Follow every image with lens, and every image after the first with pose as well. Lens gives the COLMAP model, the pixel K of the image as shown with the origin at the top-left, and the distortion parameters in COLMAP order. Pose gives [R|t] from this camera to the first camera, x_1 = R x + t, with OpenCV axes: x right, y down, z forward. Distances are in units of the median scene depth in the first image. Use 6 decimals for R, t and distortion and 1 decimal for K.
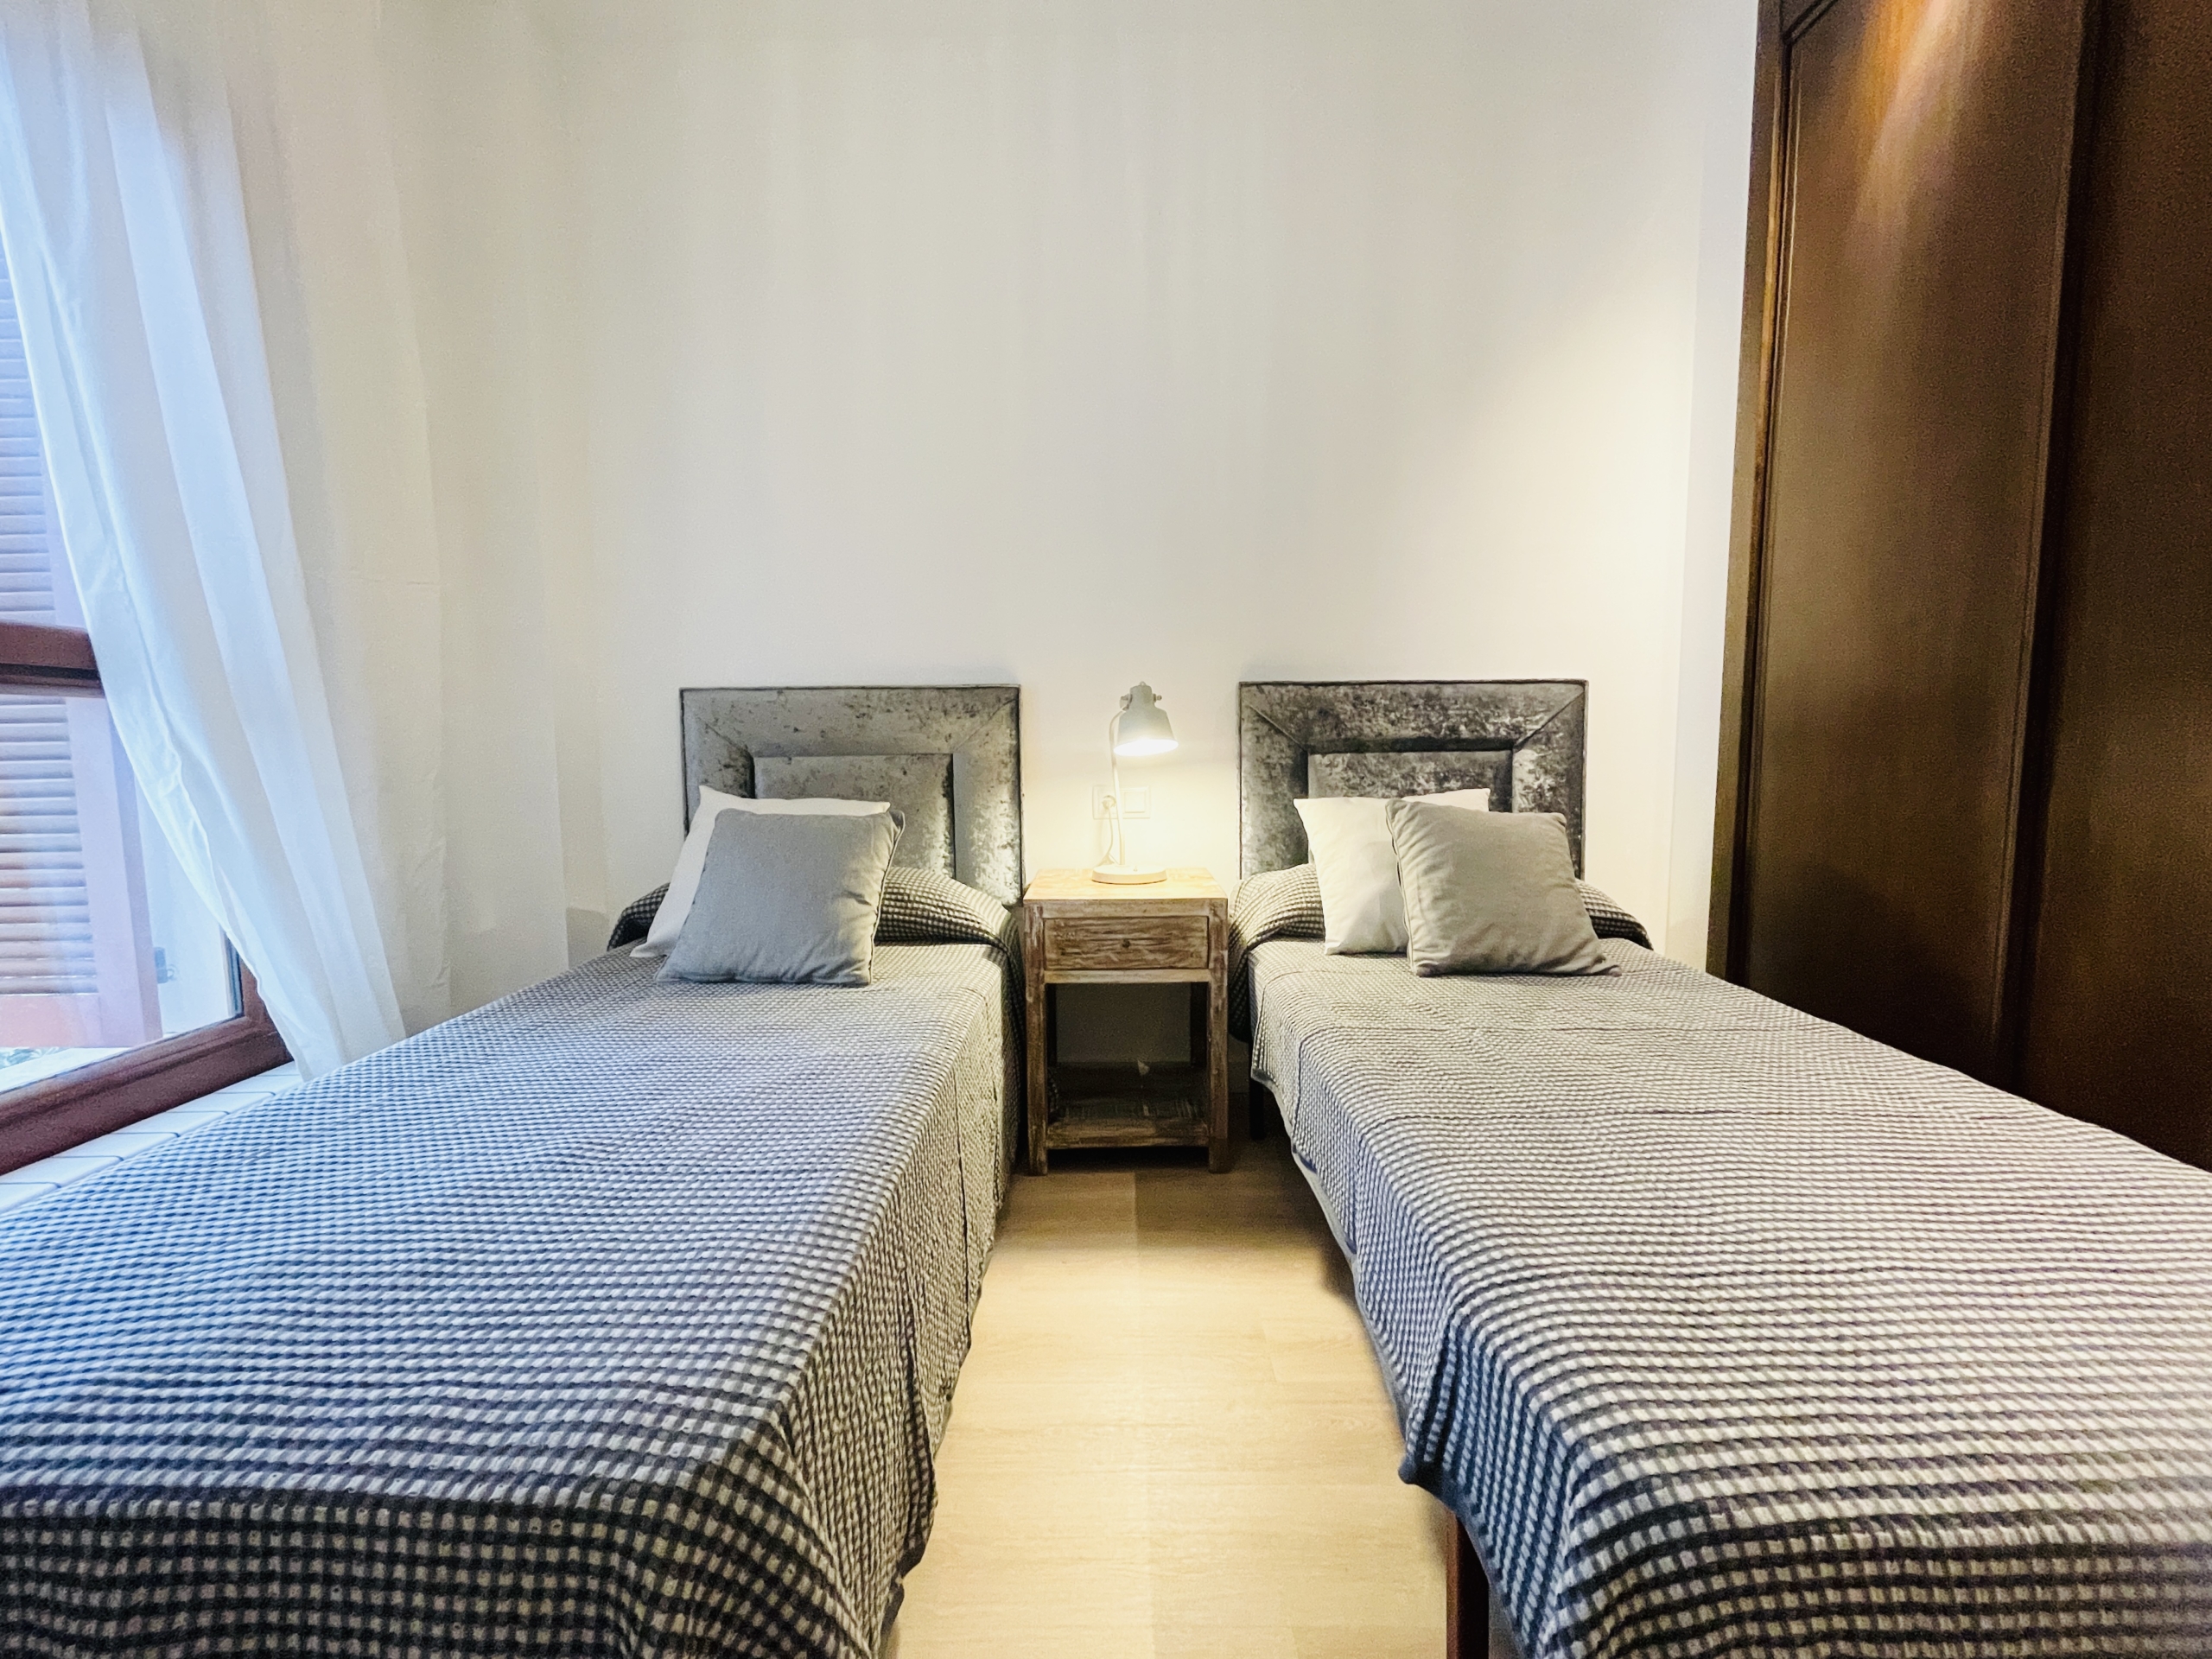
lens RADIAL K [[888.8, 0, 1098.3], [0, 888.8, 825.4], [0, 0, 1]] dist [-0.001733, -0.000555]
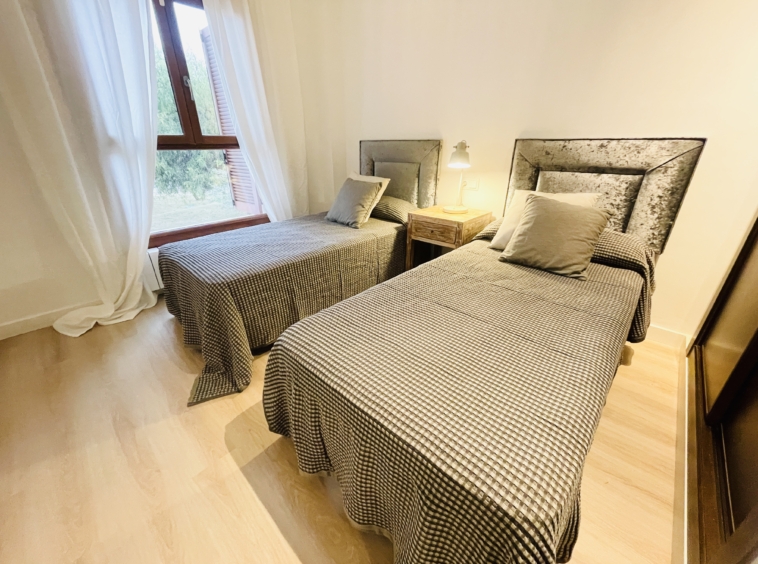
lens RADIAL K [[304.6, 0, 376.0], [0, 304.6, 281.8], [0, 0, 1]] dist [-0.001733, -0.000555]
pose [[0.741836, 0.283622, -0.607649, 0.598923], [-0.069083, 0.933655, 0.351447, -0.069670], [0.667013, -0.218738, 0.712213, 0.038136]]
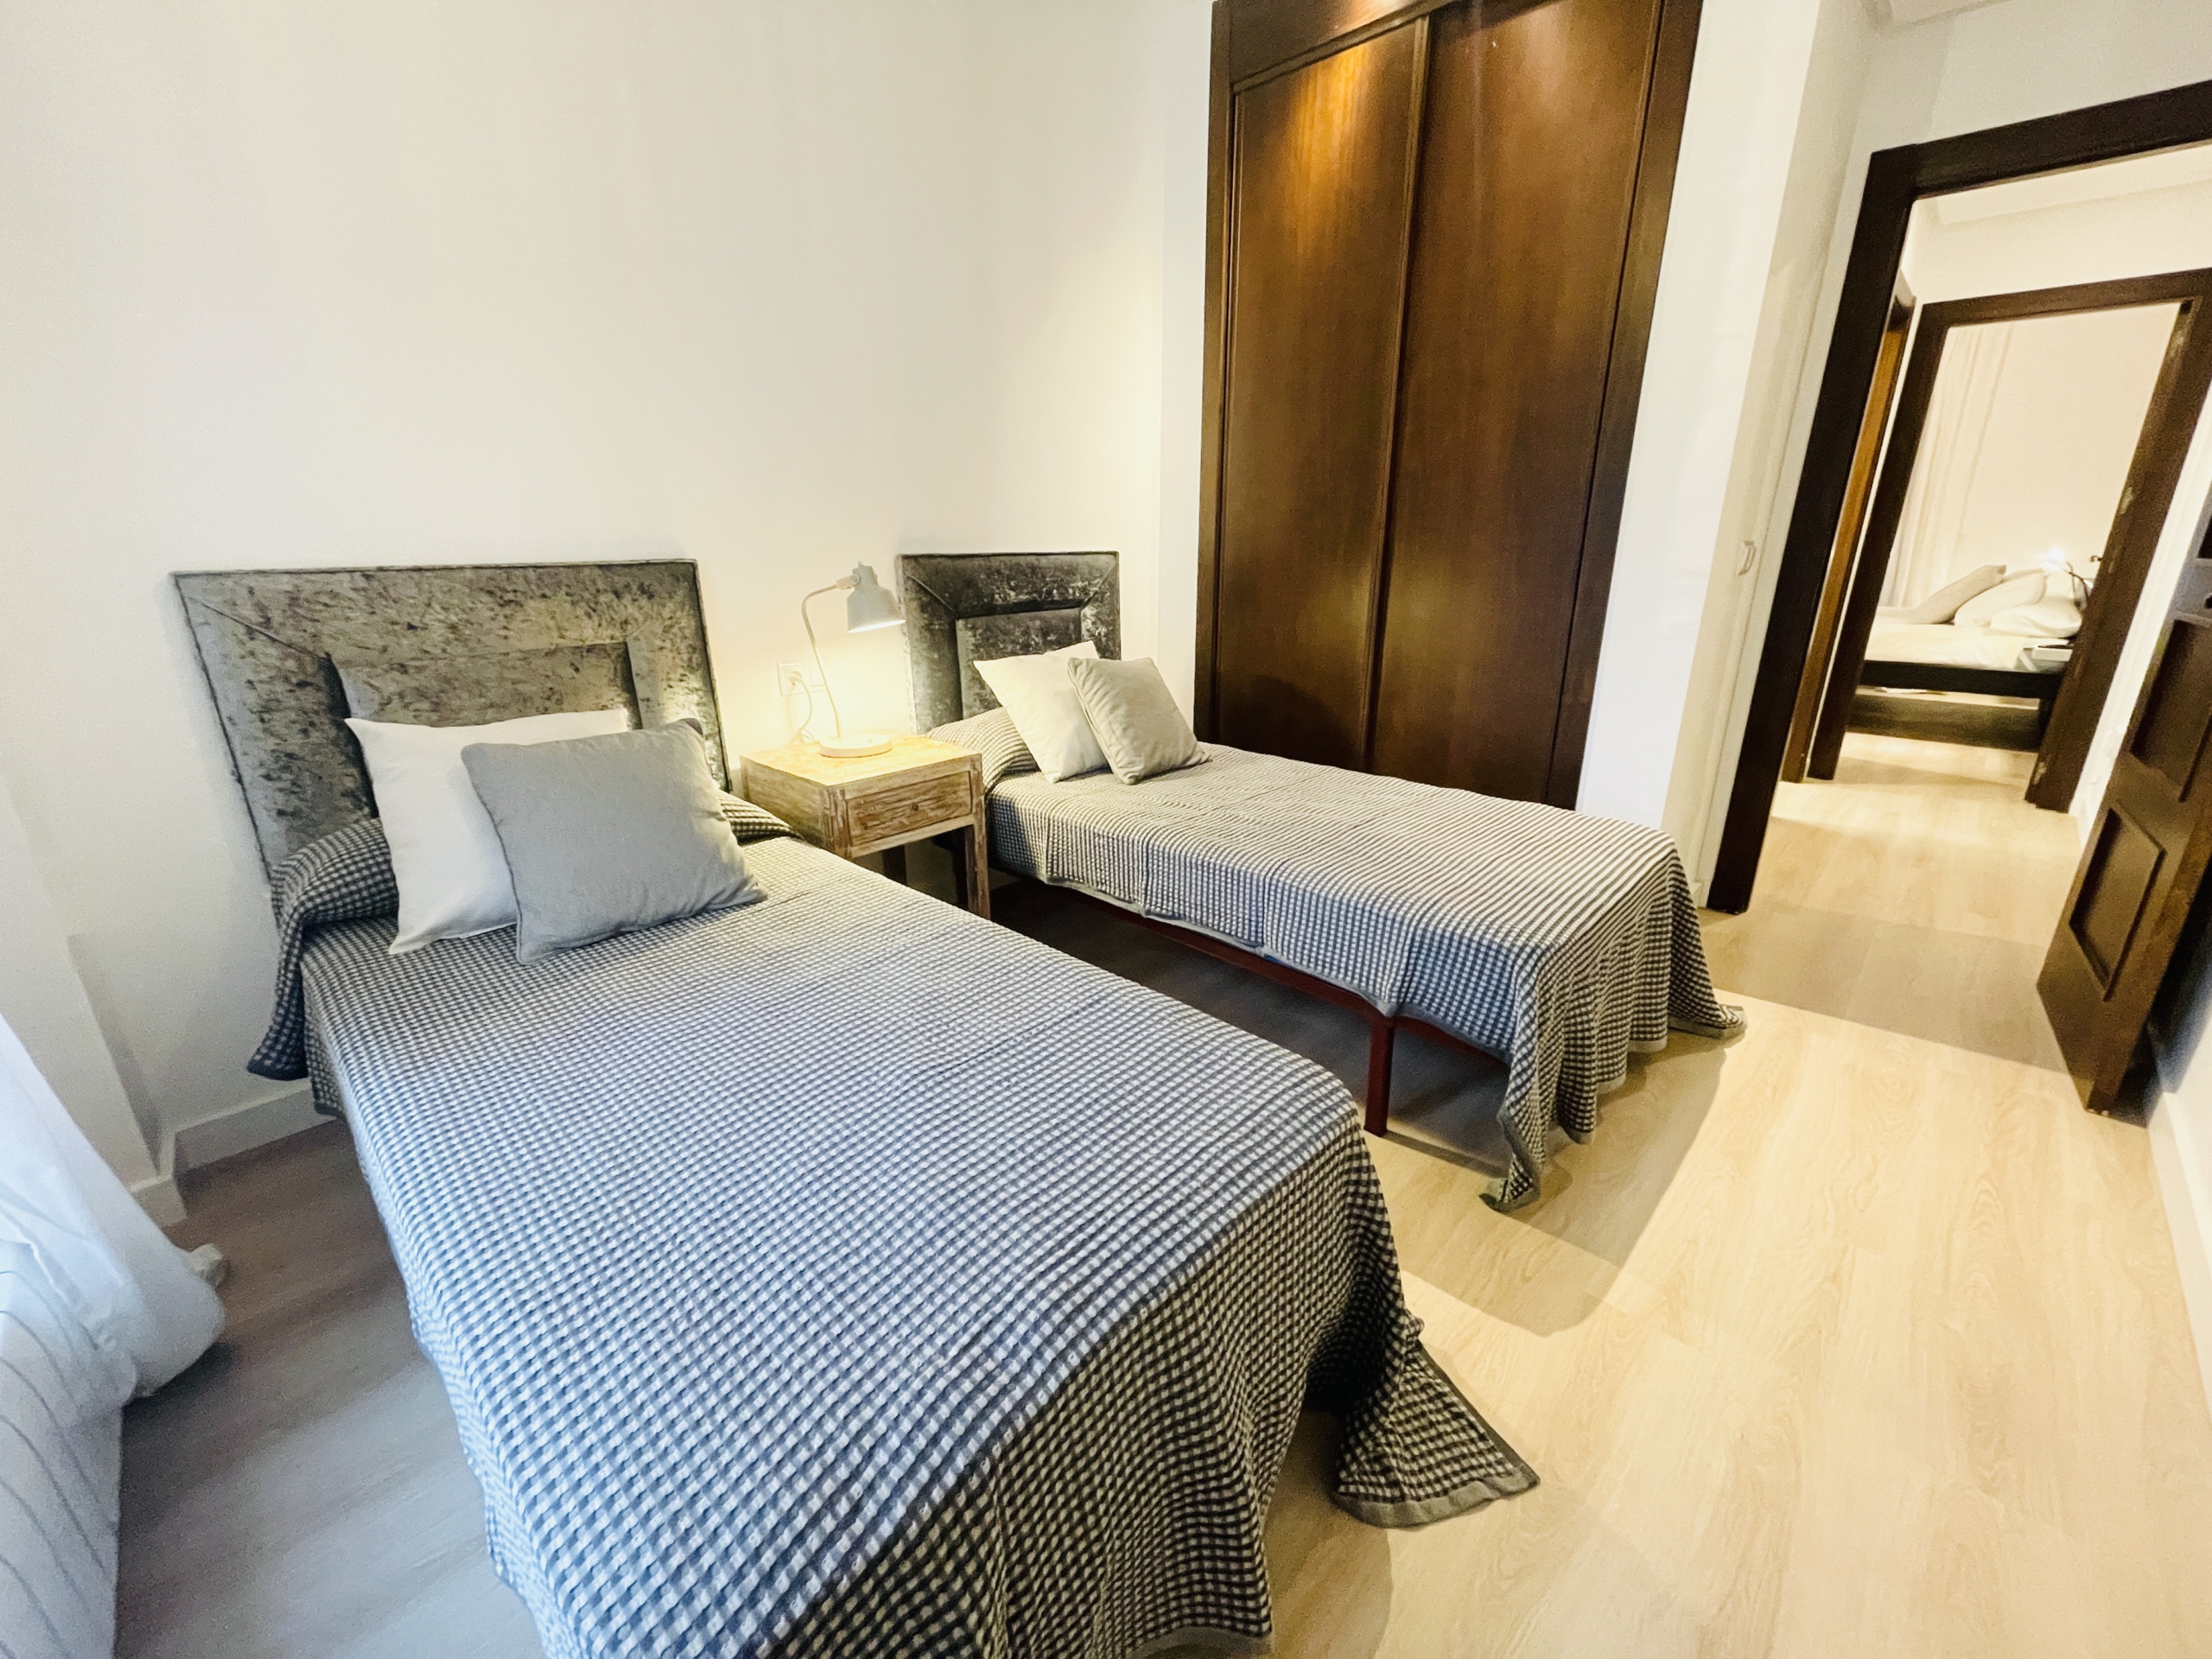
lens RADIAL K [[888.8, 0, 1099.9], [0, 888.8, 829.6], [0, 0, 1]] dist [-0.001733, -0.000555]
pose [[0.689292, -0.222580, 0.689446, -0.594325], [0.071868, 0.967950, 0.240640, -0.095643], [-0.720910, -0.116322, 0.683196, 0.046842]]
